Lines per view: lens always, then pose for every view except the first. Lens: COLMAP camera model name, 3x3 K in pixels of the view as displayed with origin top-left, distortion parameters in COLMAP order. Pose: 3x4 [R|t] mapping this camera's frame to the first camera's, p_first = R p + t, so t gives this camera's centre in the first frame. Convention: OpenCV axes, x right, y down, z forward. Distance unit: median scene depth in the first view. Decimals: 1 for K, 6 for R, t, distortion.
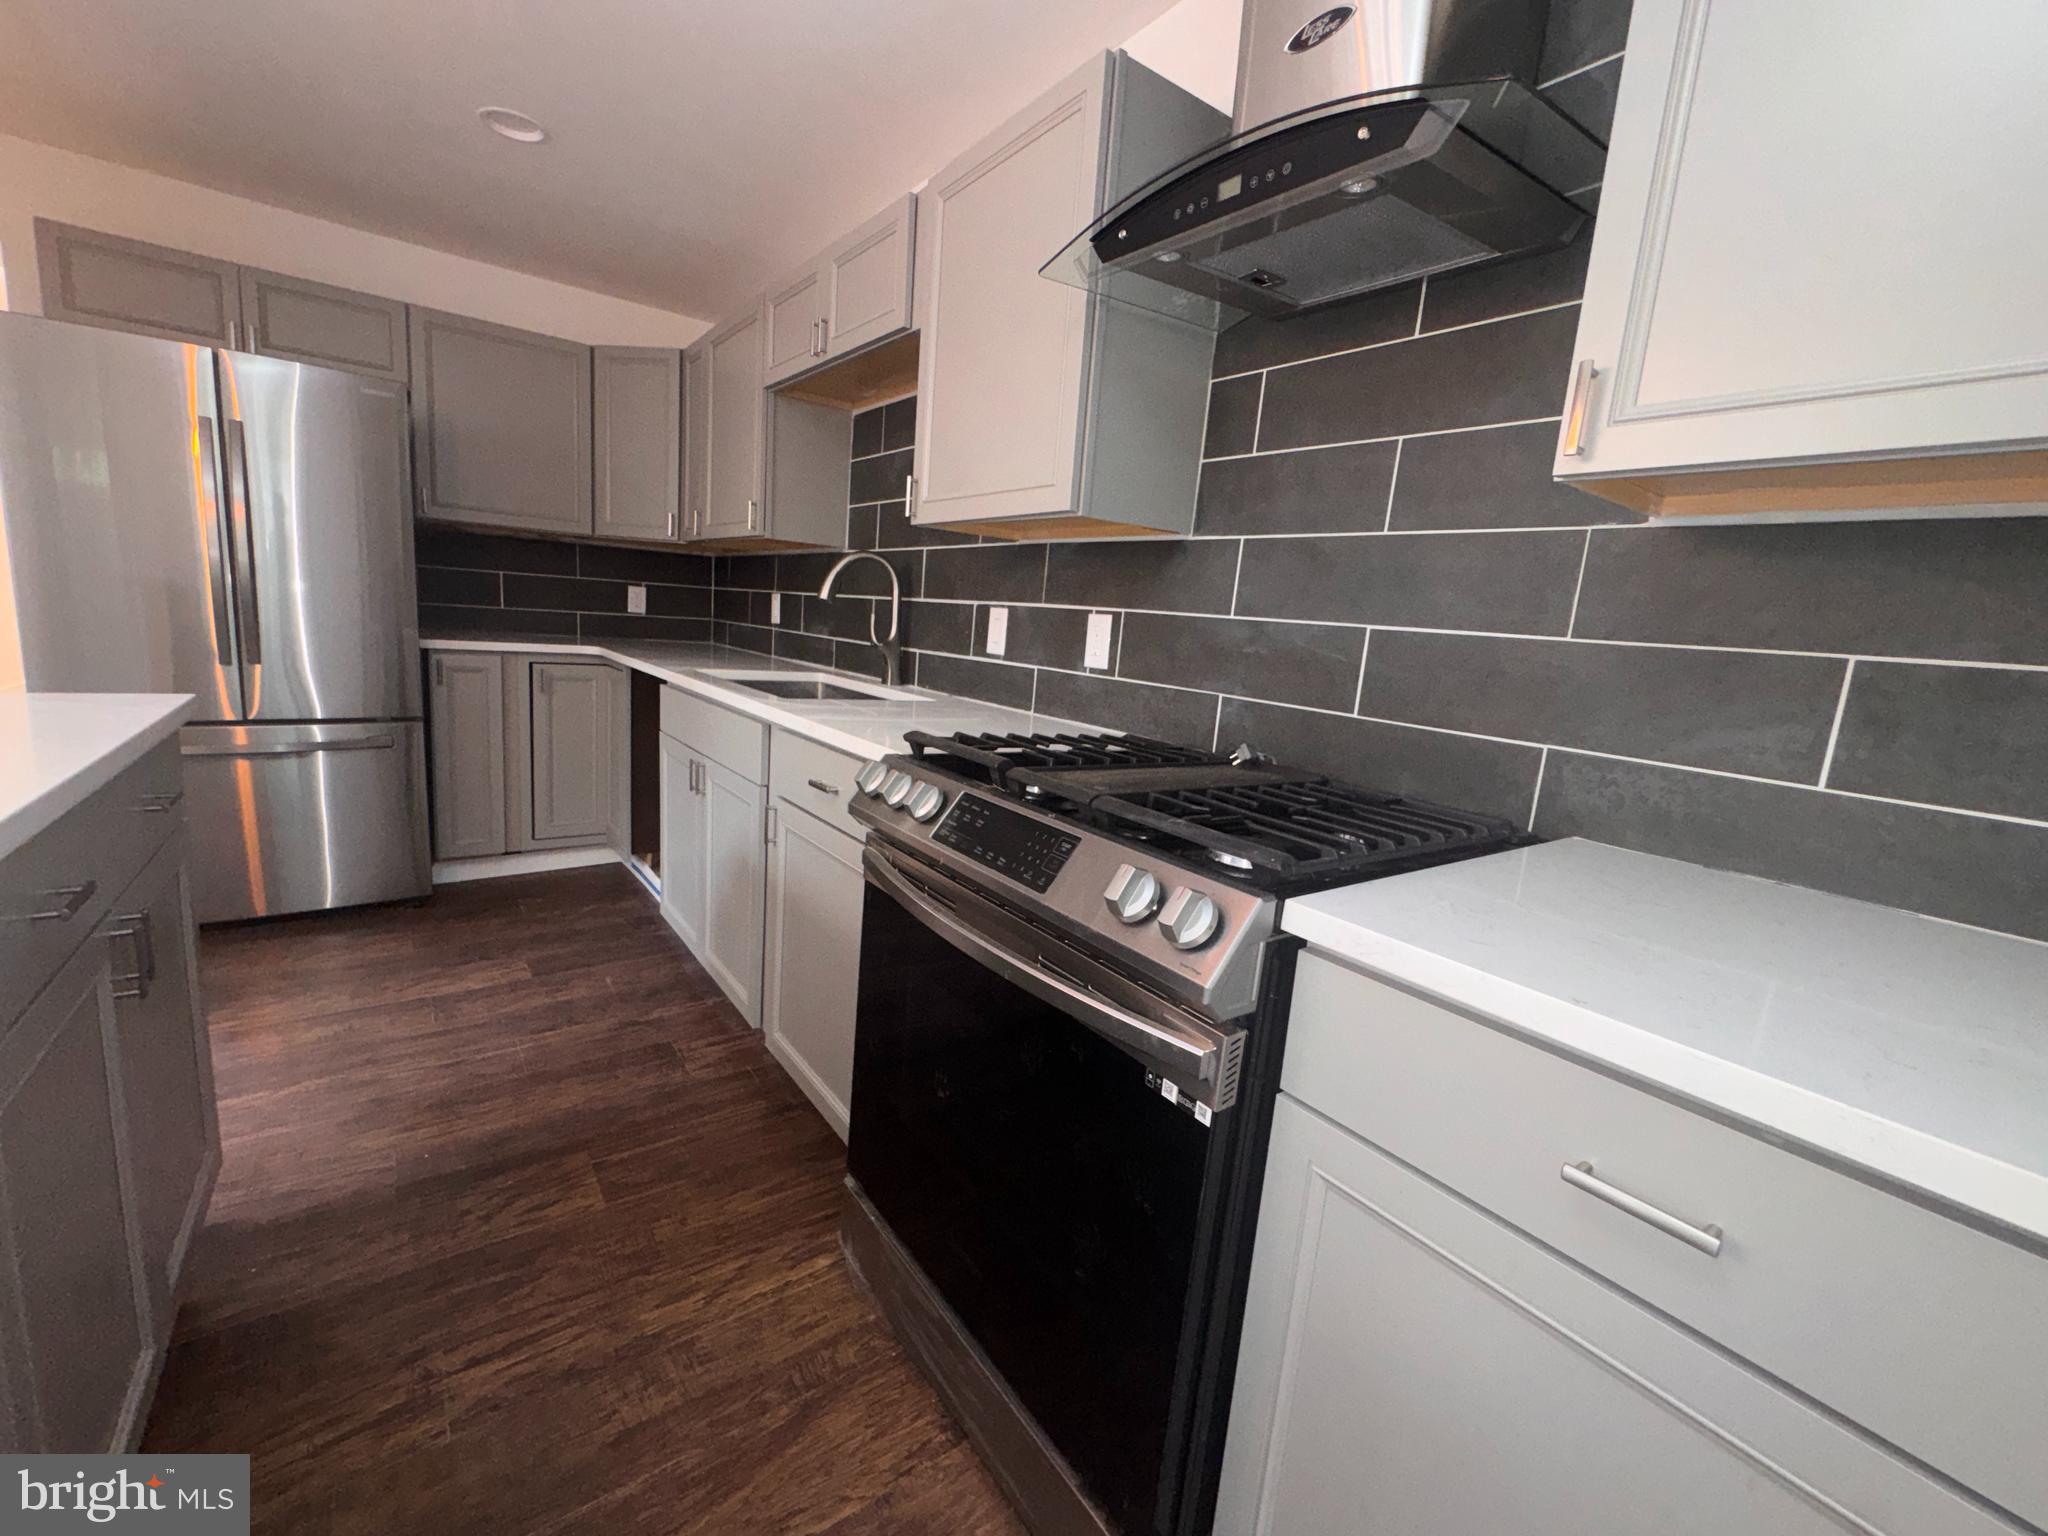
lens RADIAL K [[843.2, 0, 1021.4], [0, 843.2, 767.0], [0, 0, 1]] dist [-0.006407, 0.000894]
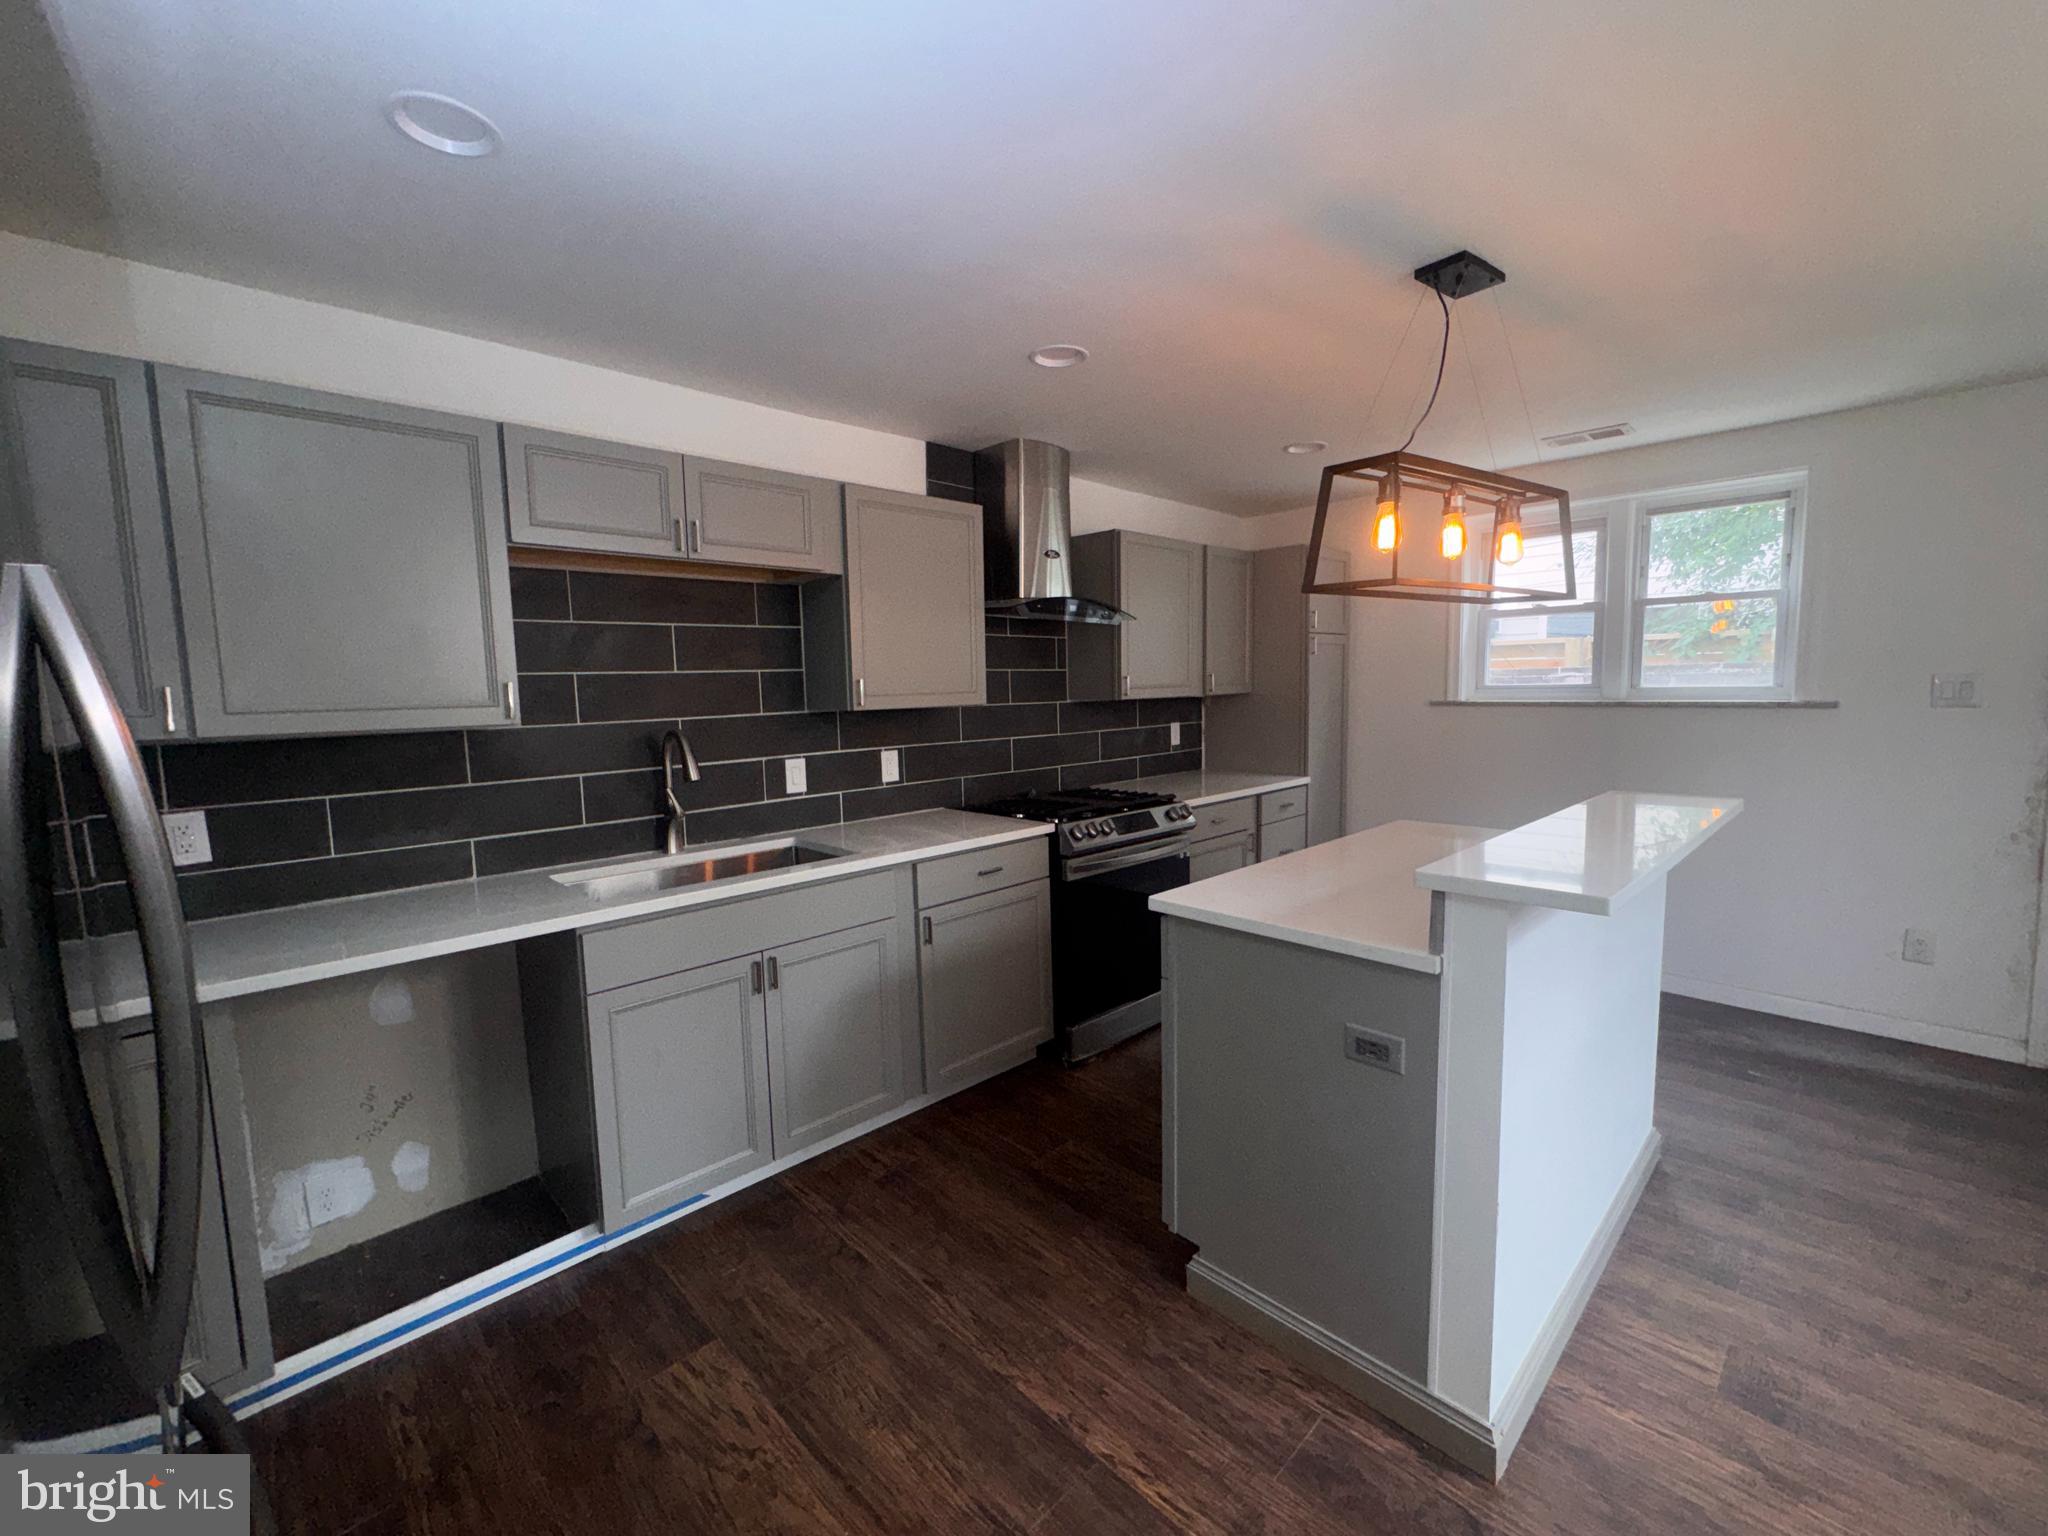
lens RADIAL K [[843.2, 0, 1016.1], [0, 843.2, 770.9], [0, 0, 1]] dist [-0.006407, 0.000894]
pose [[-0.124823, -0.177140, 0.976238, -1.781688], [0.184437, 0.962641, 0.198256, -0.476452], [-0.974886, 0.204801, -0.087488, 0.994614]]
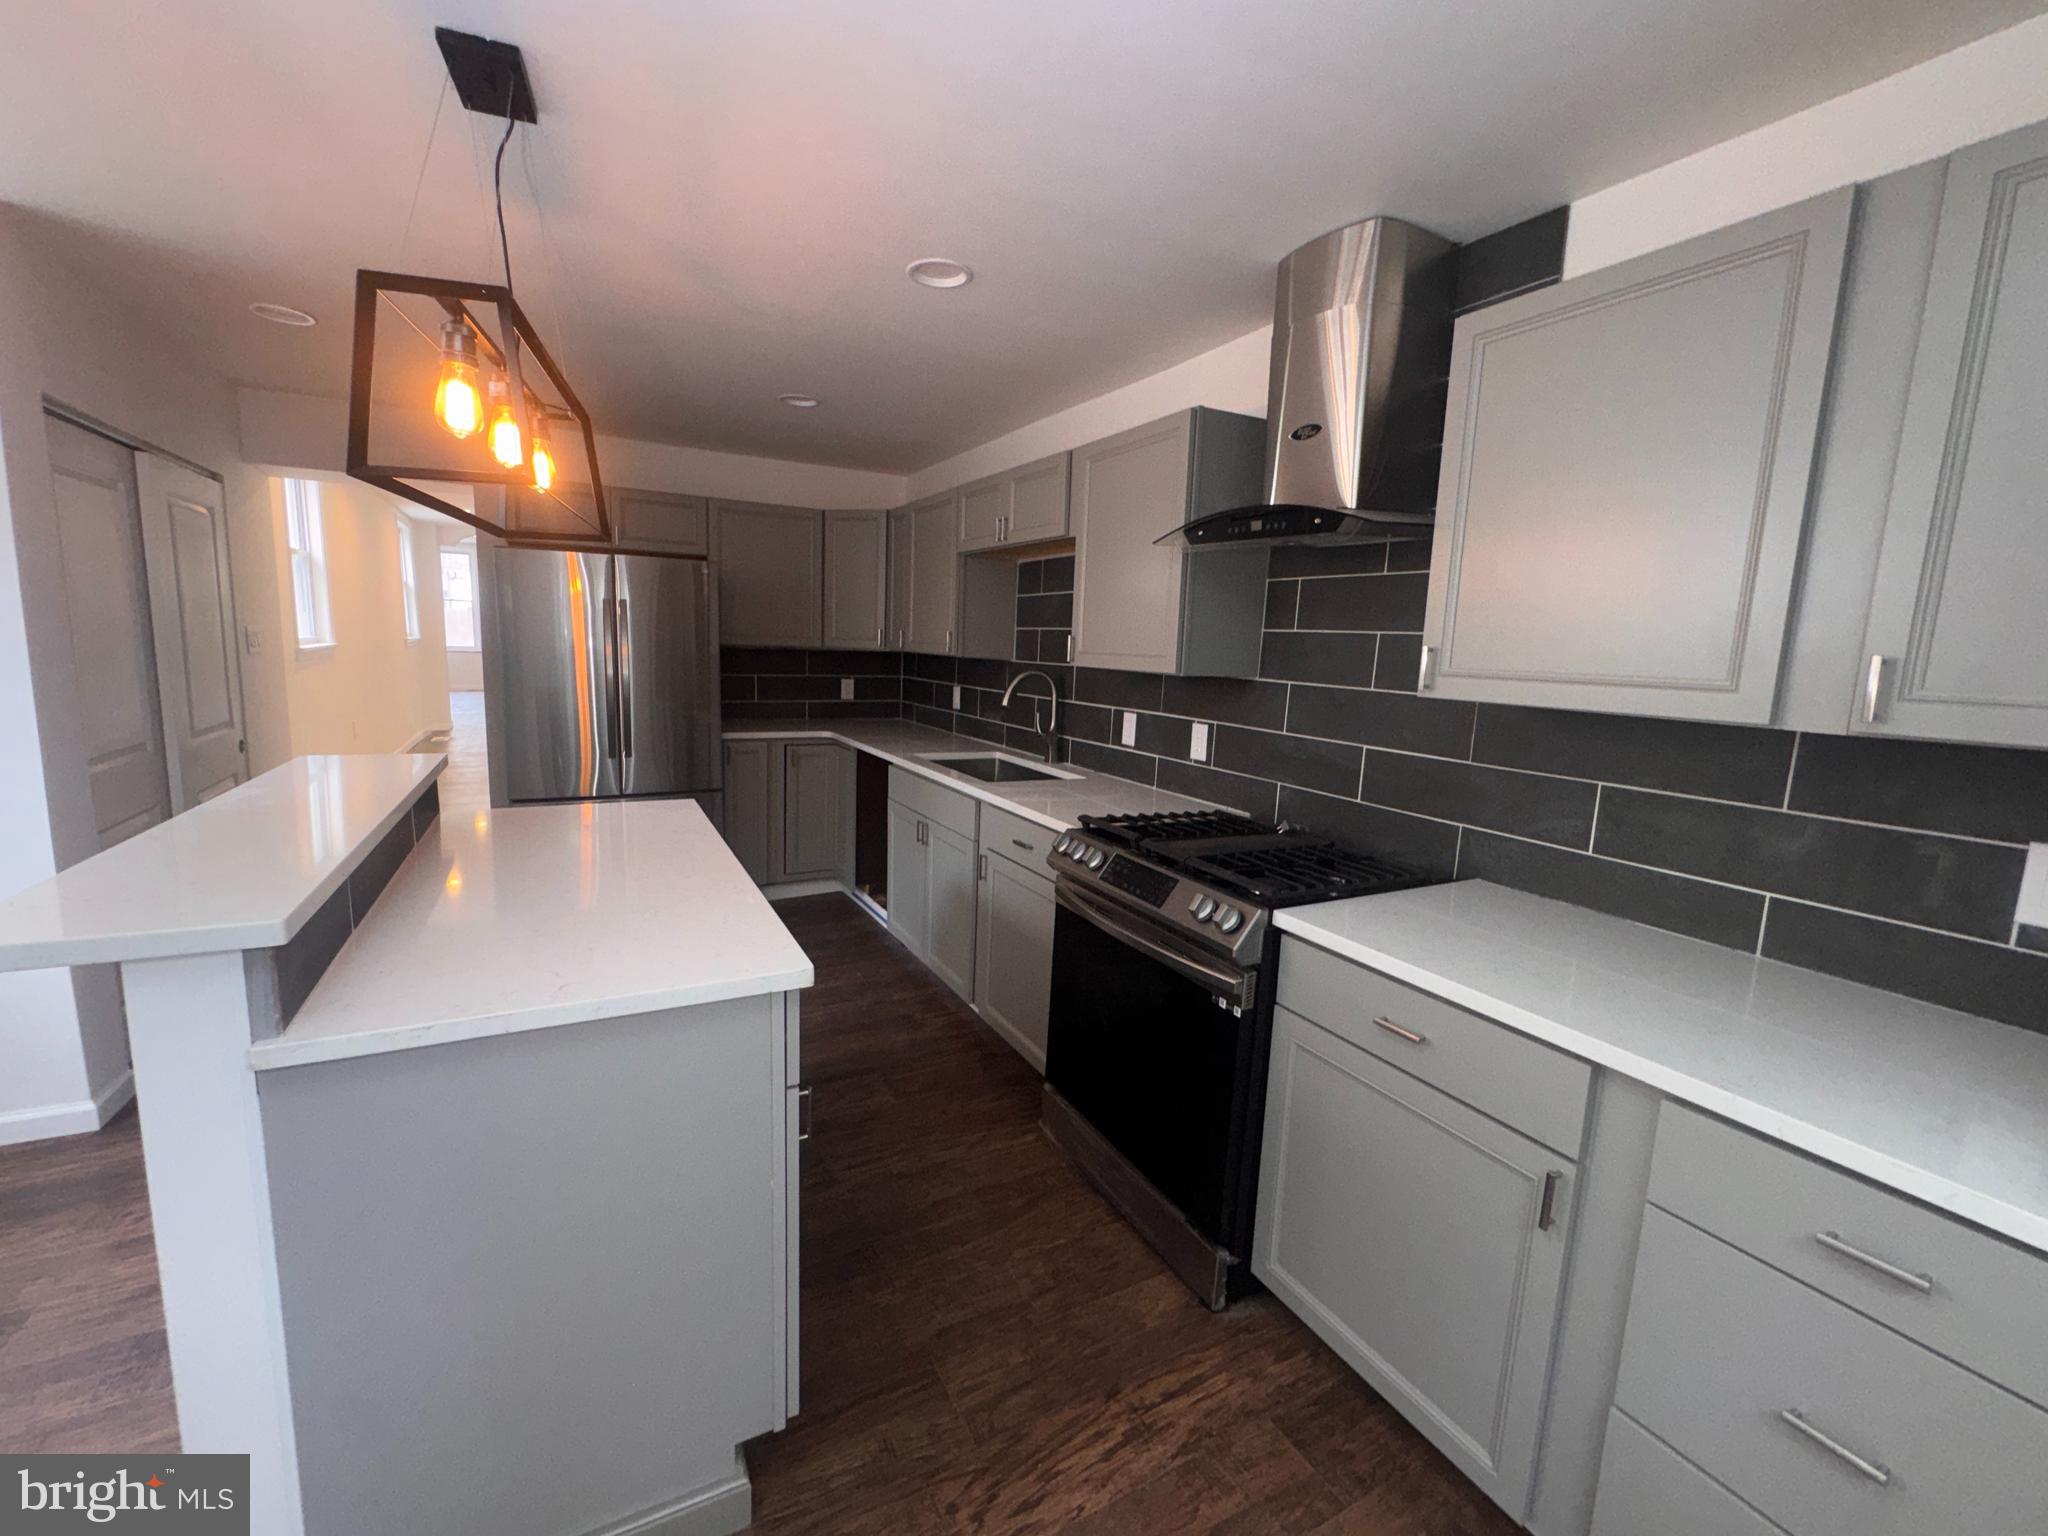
lens RADIAL K [[843.2, 0, 1019.2], [0, 843.2, 767.4], [0, 0, 1]] dist [-0.006407, 0.000894]
pose [[0.988358, -0.017699, -0.151111, 0.002320], [0.012359, 0.999268, -0.036211, -0.060727], [0.151641, 0.033921, 0.987853, -0.549599]]
